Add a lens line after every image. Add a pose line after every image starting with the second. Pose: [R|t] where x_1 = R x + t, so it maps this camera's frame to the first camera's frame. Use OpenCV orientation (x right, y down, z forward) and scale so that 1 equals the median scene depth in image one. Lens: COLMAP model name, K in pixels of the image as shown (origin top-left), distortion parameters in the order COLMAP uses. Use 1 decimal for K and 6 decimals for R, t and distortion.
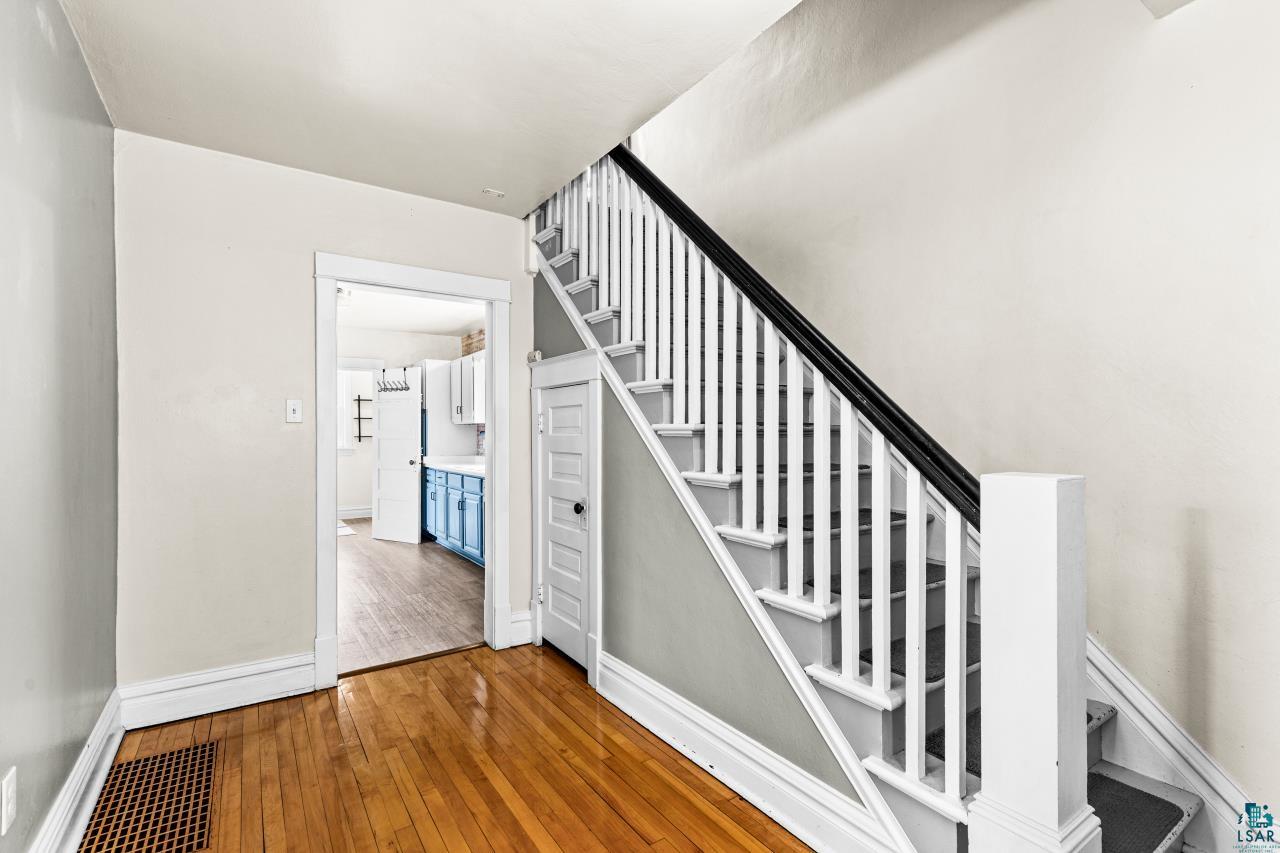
lens RADIAL K [[583.2, 0, 642.6], [0, 583.2, 421.0], [0, 0, 1]] dist [0.002327, -0.000159]
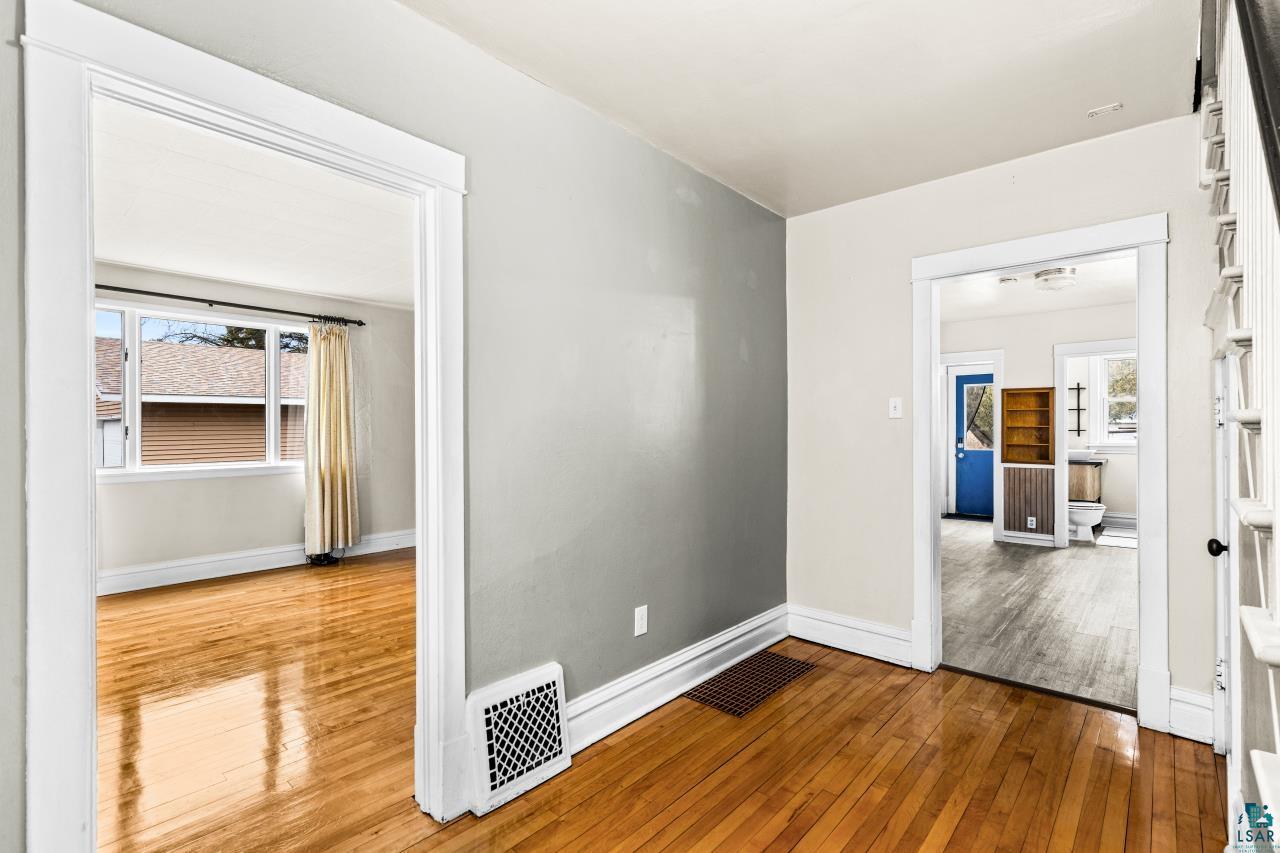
lens RADIAL K [[583.2, 0, 642.6], [0, 583.2, 421.0], [0, 0, 1]] dist [0.002327, -0.000159]
pose [[0.245337, -0.009785, -0.969388, 0.413132], [0.018352, 0.999817, -0.005448, 0.005070], [0.969264, -0.016454, 0.245472, 0.299589]]
